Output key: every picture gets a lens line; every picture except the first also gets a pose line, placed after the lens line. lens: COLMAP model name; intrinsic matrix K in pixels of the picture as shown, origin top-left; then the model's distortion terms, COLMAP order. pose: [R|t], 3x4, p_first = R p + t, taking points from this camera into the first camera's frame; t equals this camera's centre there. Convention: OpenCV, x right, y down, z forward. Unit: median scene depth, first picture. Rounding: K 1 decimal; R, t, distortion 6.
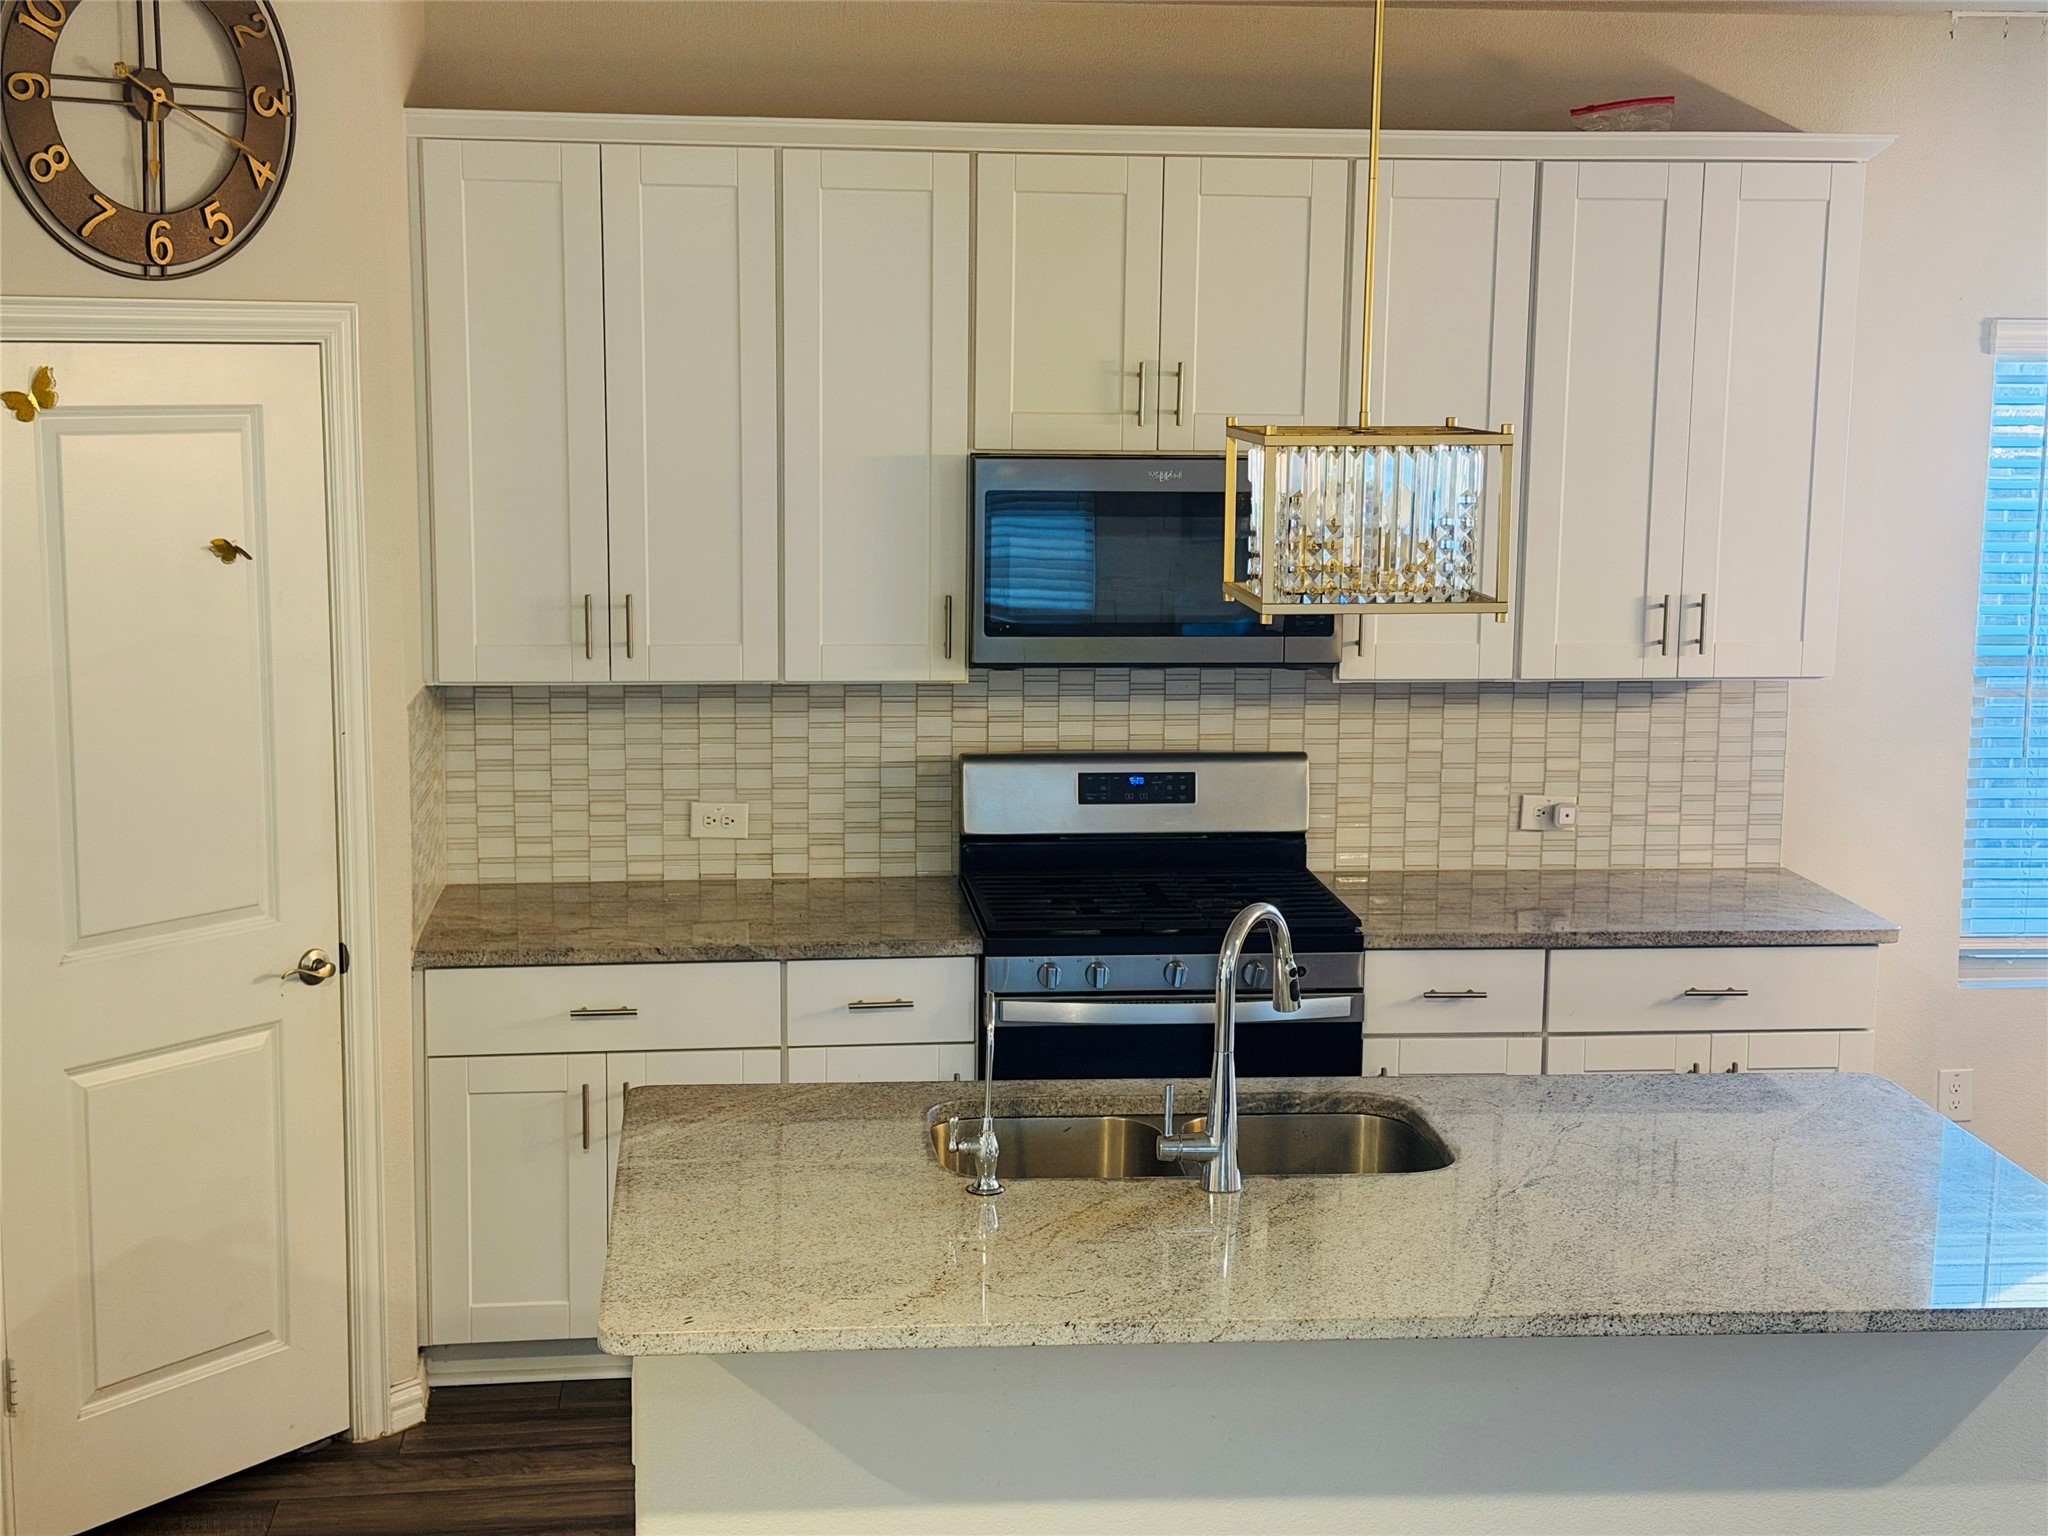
lens RADIAL K [[2825.1, 0, 1045.3], [0, 2825.1, 770.9], [0, 0, 1]] dist [0.132577, 0.000000]
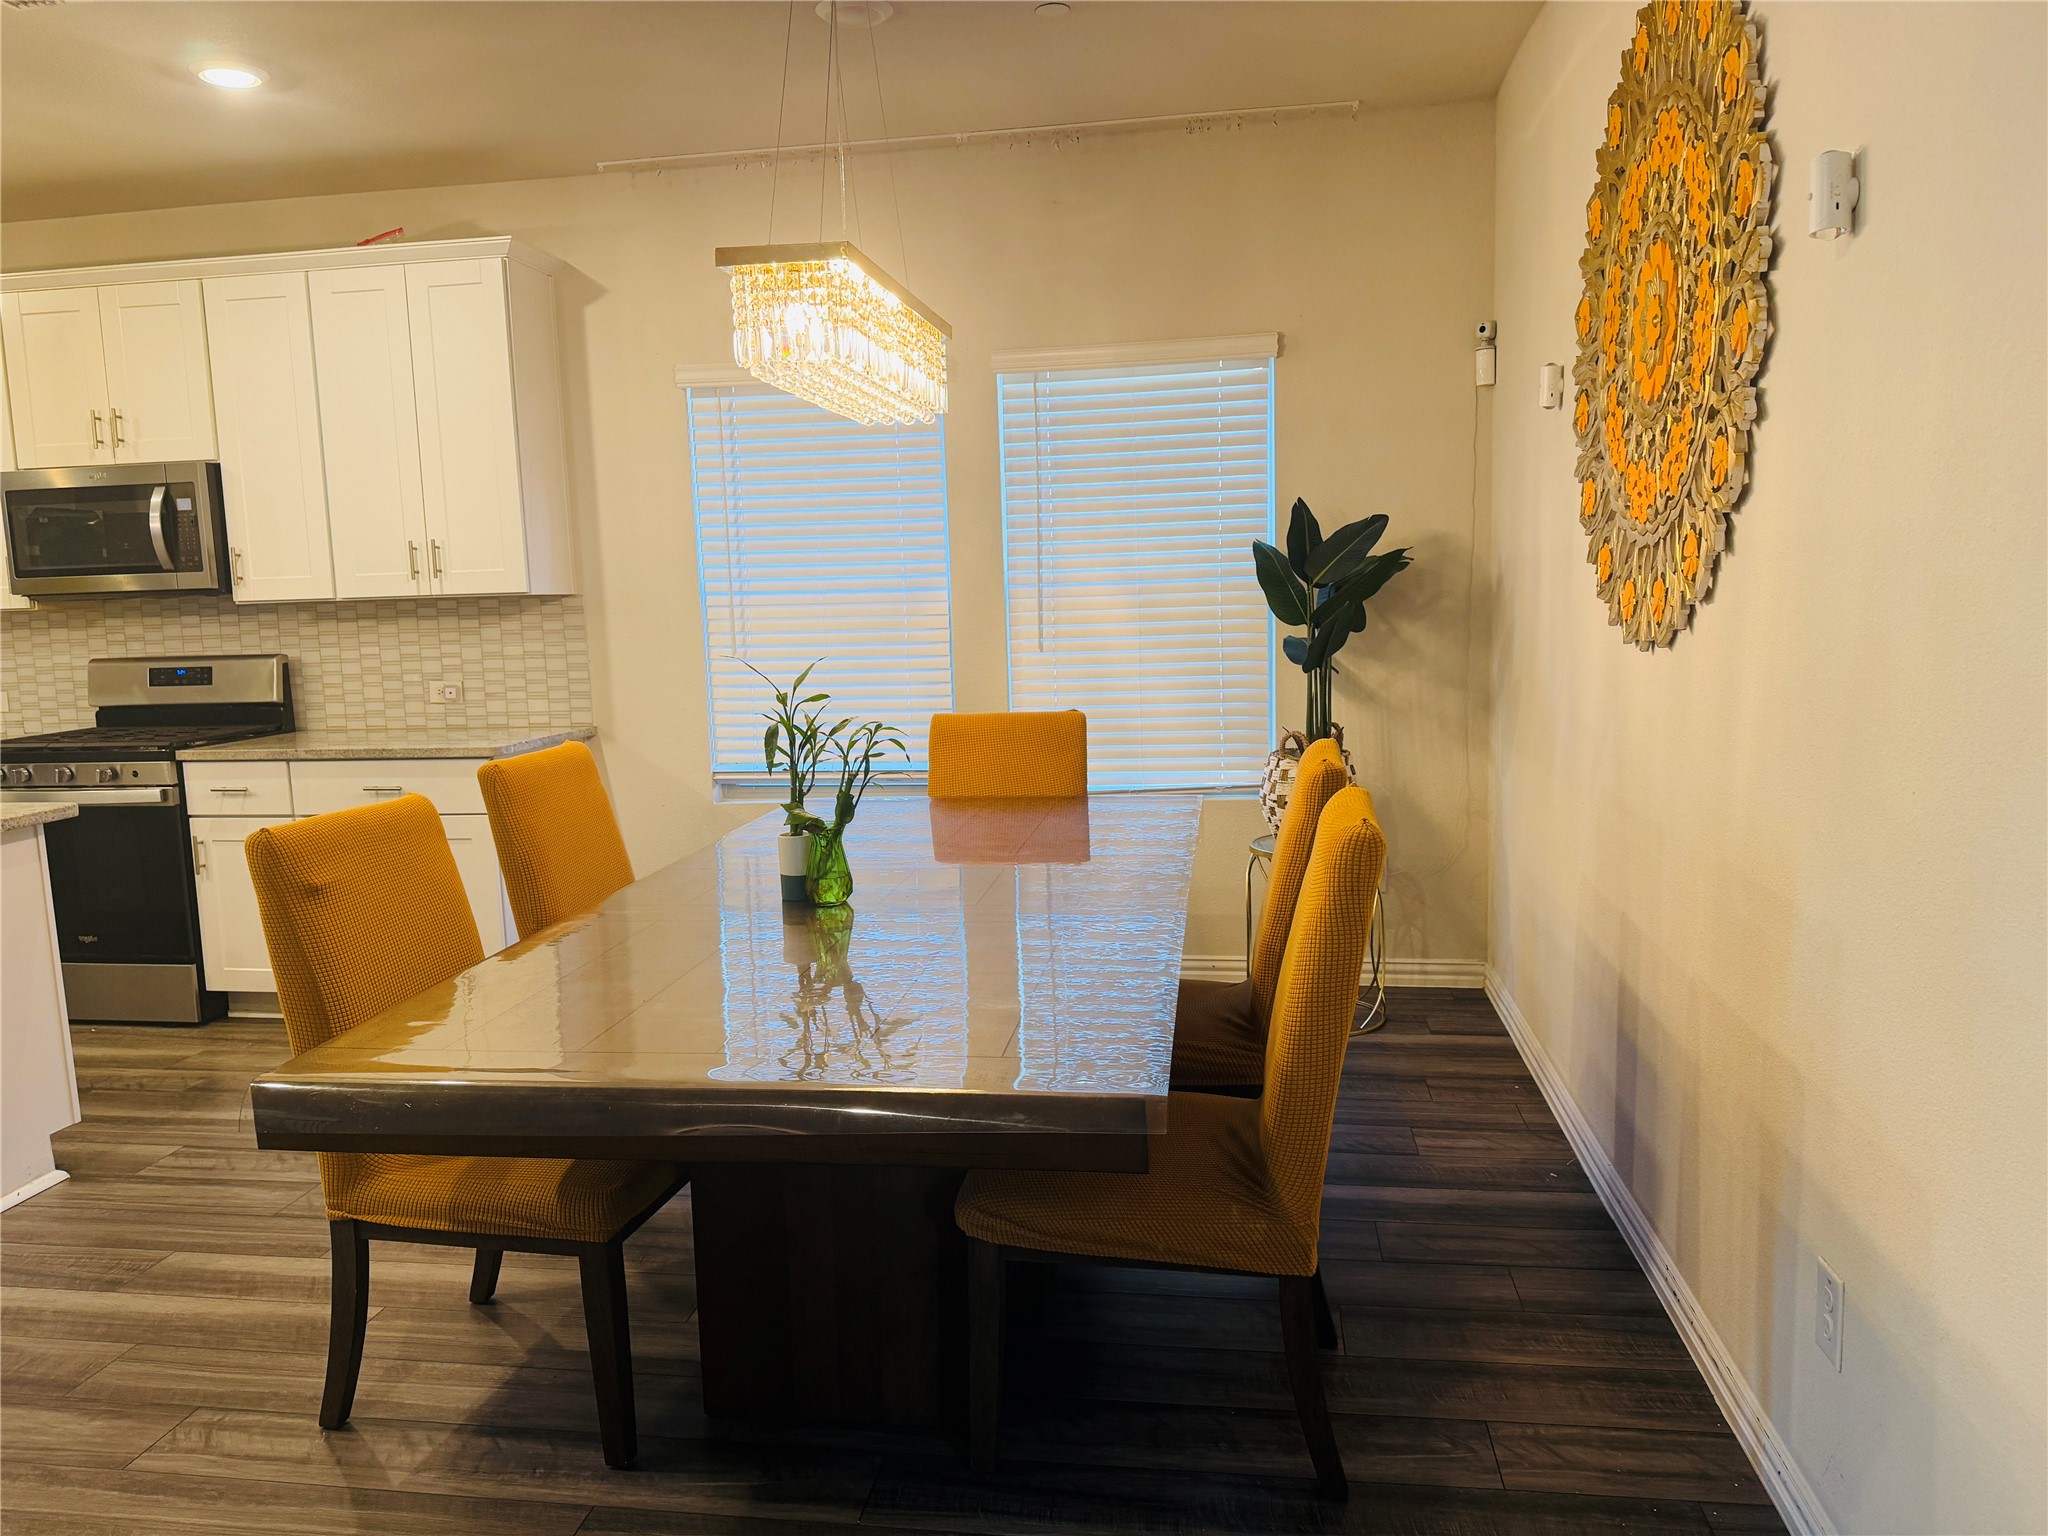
lens RADIAL K [[1422.1, 0, 1016.7], [0, 1422.1, 770.4], [0, 0, 1]] dist [0.076703, -0.102170]
pose [[0.962287, -0.007078, -0.271945, 0.784753], [0.000243, 0.999683, -0.025158, 0.088131], [0.272037, 0.024143, 0.961984, 0.340207]]
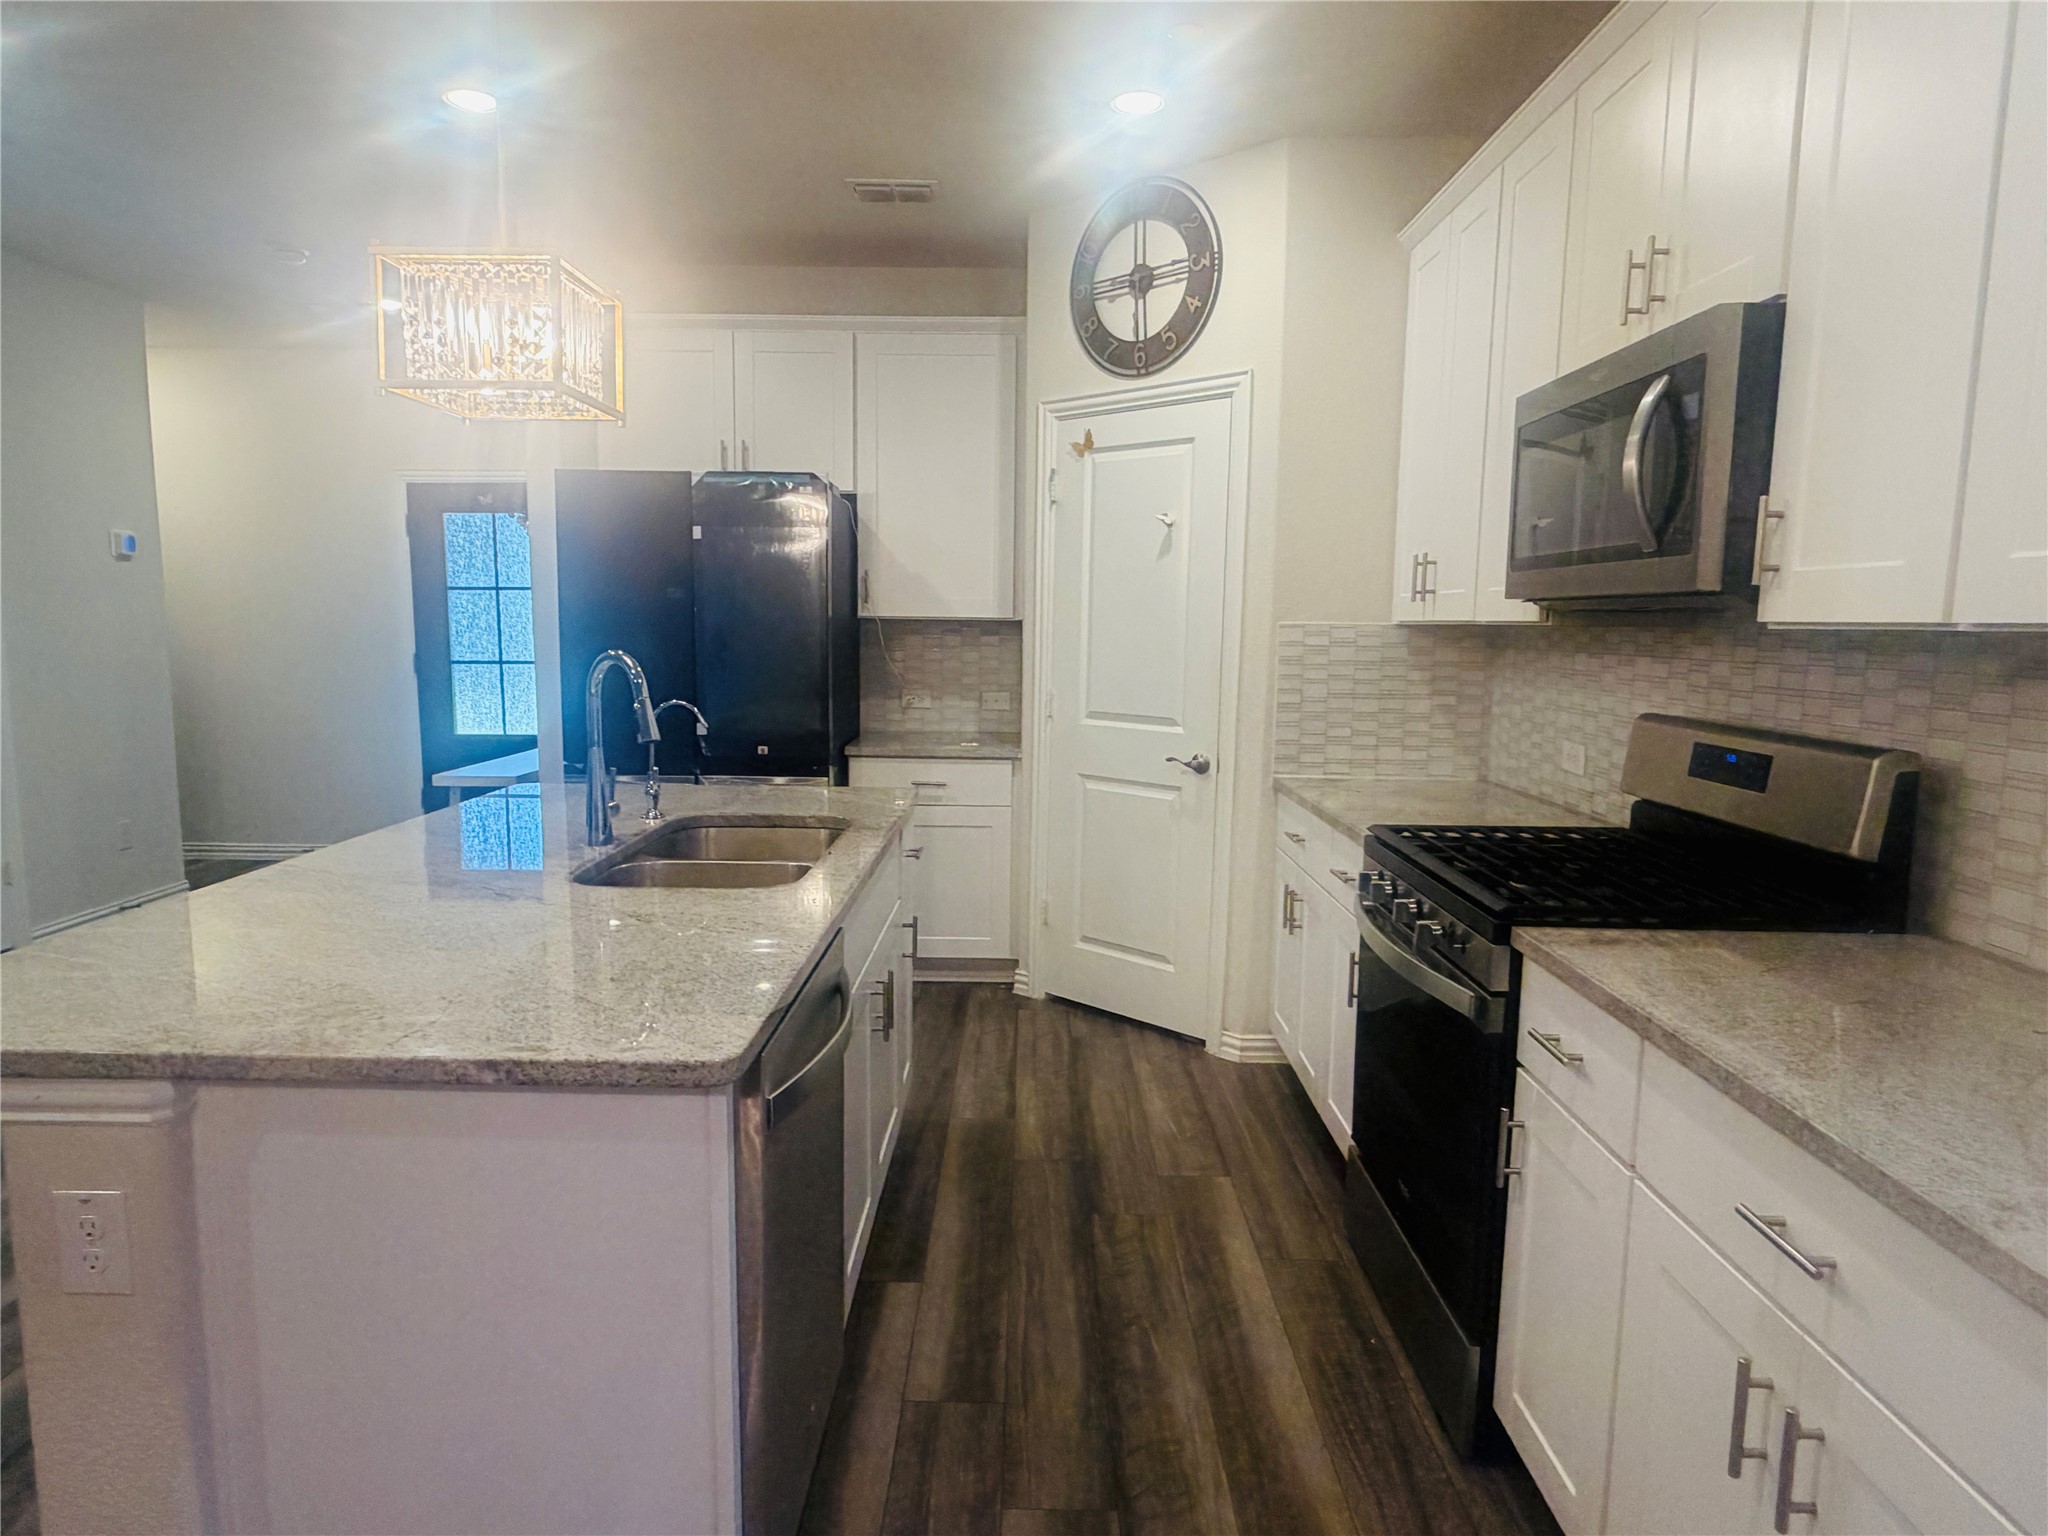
lens RADIAL K [[1217.6, 0, 1019.0], [0, 1217.6, 772.2], [0, 0, 1]] dist [-0.006951, 0.000908]
pose [[-0.128480, 0.110198, -0.985571, 0.446066], [-0.168644, 0.976904, 0.131214, -0.004507], [0.977268, 0.183069, -0.106928, 0.886109]]
